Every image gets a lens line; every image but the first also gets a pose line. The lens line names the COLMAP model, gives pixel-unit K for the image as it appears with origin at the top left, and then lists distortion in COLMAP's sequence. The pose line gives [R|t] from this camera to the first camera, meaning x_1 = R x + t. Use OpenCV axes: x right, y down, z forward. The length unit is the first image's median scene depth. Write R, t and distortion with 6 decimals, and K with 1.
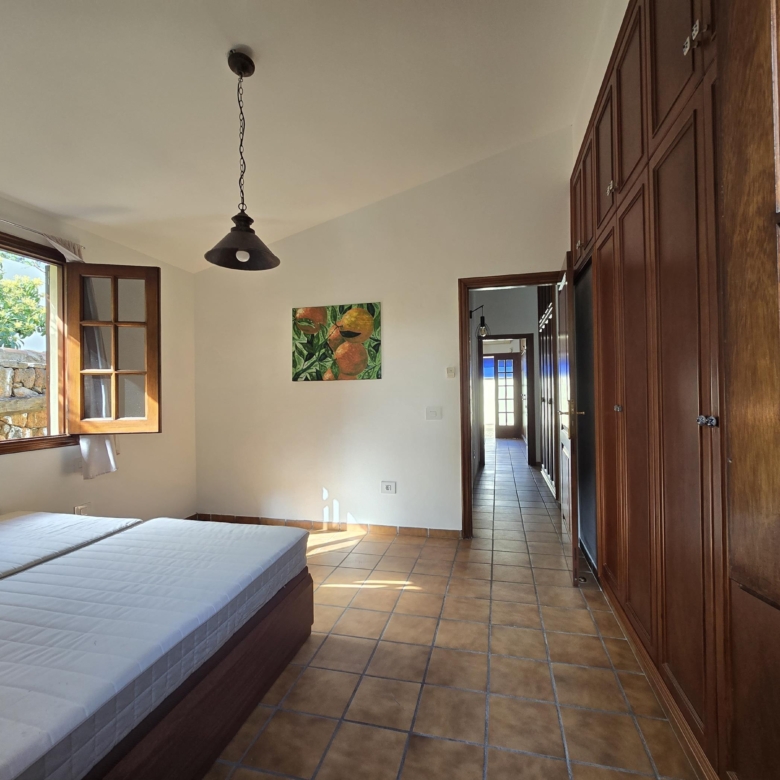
lens RADIAL K [[429.6, 0, 390.4], [0, 429.6, 390.7], [0, 0, 1]] dist [-0.000596, -0.001956]
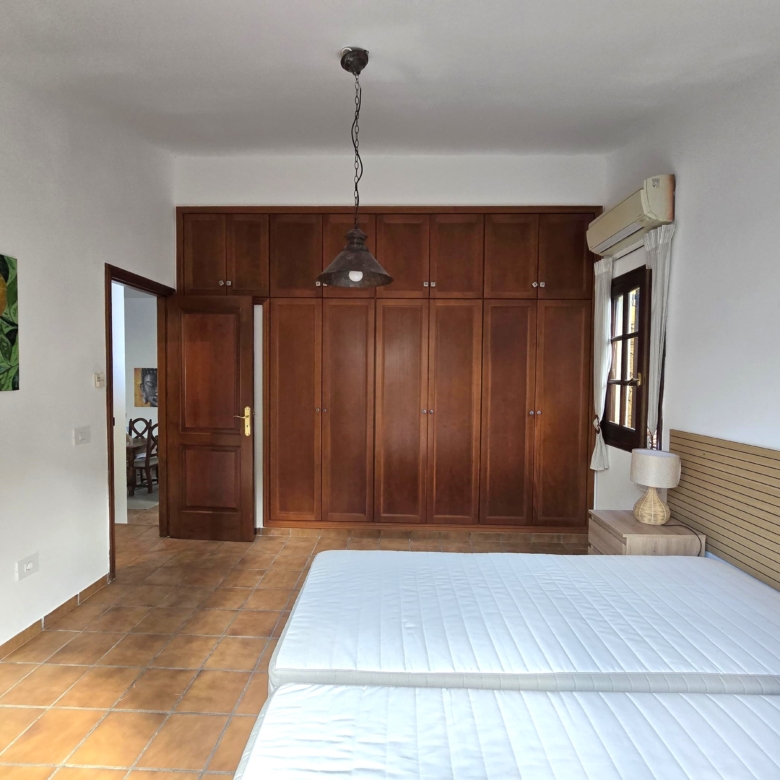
lens RADIAL K [[429.6, 0, 390.3], [0, 429.6, 392.9], [0, 0, 1]] dist [-0.000596, -0.001956]
pose [[-0.220691, -0.030864, 0.974855, -0.711459], [-0.013182, 0.999502, 0.028660, -0.047493], [-0.975255, -0.006525, -0.220988, 0.630379]]
